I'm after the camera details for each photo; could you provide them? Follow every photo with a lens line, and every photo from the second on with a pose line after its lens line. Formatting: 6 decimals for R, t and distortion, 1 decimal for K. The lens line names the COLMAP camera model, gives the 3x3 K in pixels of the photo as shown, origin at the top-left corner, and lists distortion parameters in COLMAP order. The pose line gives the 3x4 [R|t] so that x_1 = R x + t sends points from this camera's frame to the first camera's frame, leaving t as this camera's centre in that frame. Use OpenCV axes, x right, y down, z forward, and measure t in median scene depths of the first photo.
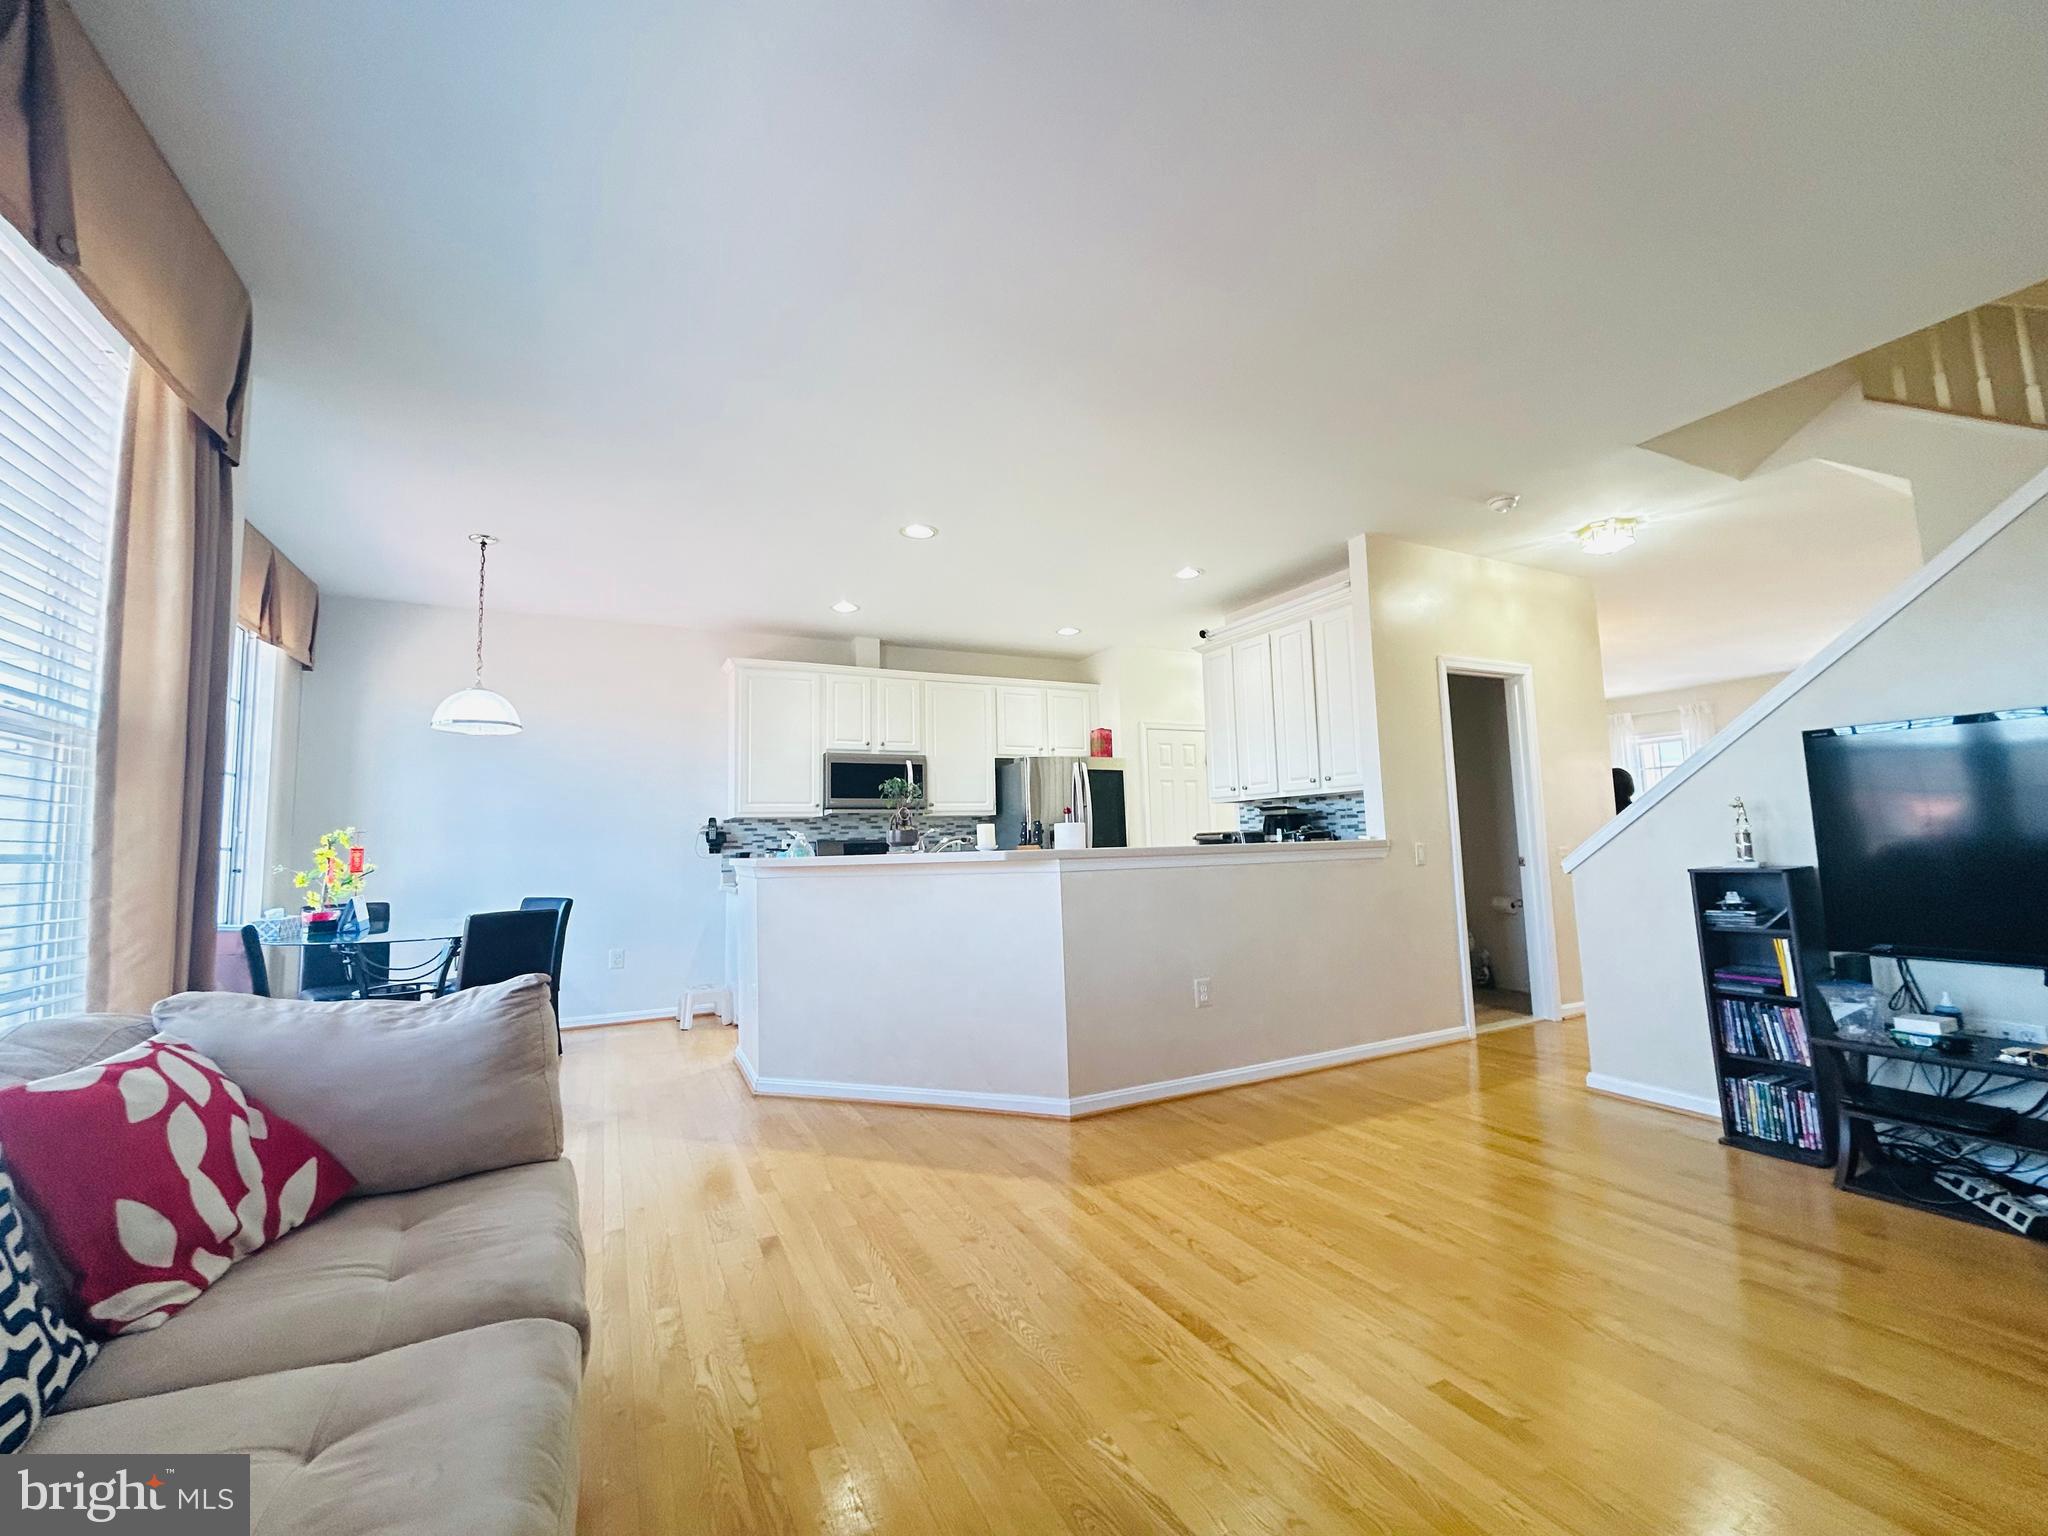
lens RADIAL K [[829.5, 0, 1030.8], [0, 829.5, 762.8], [0, 0, 1]] dist [-0.000656, 0.001685]
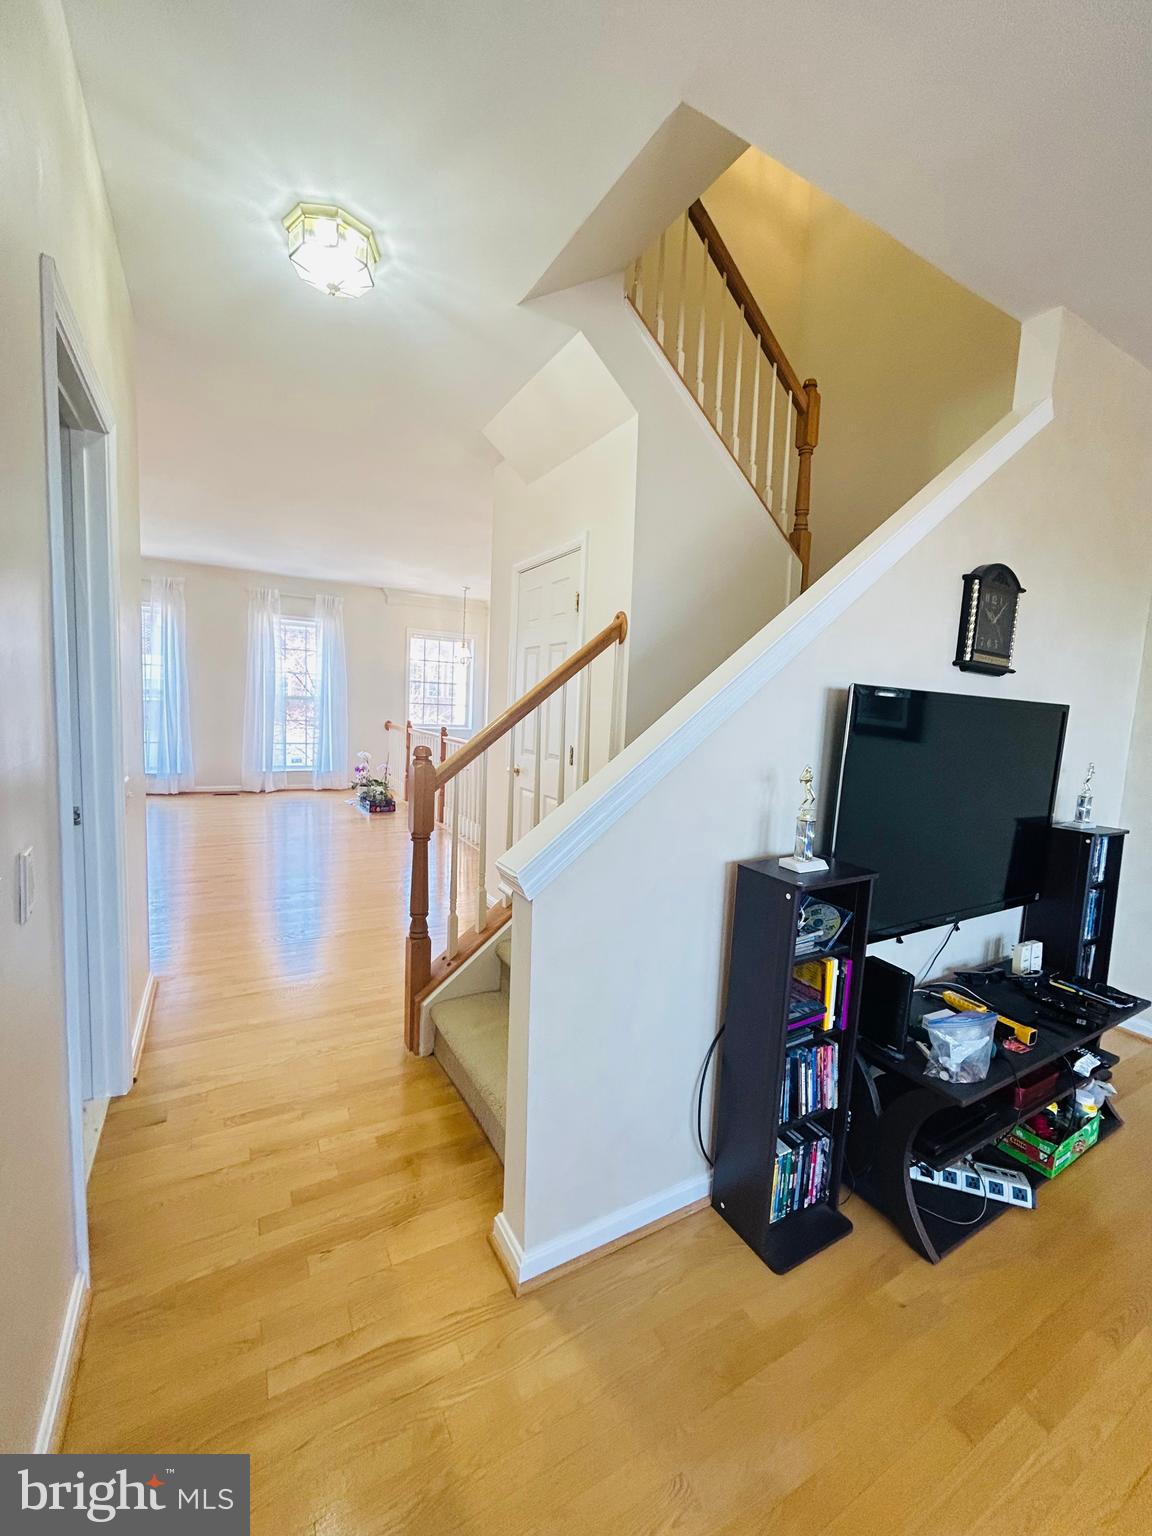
lens RADIAL K [[622.1, 0, 570.8], [0, 622.1, 770.2], [0, 0, 1]] dist [-0.000656, 0.001685]
pose [[-0.052097, -0.075290, 0.995800, 0.371949], [-0.141227, 0.987688, 0.067289, 0.038596], [-0.988605, -0.137129, -0.062088, 1.298563]]
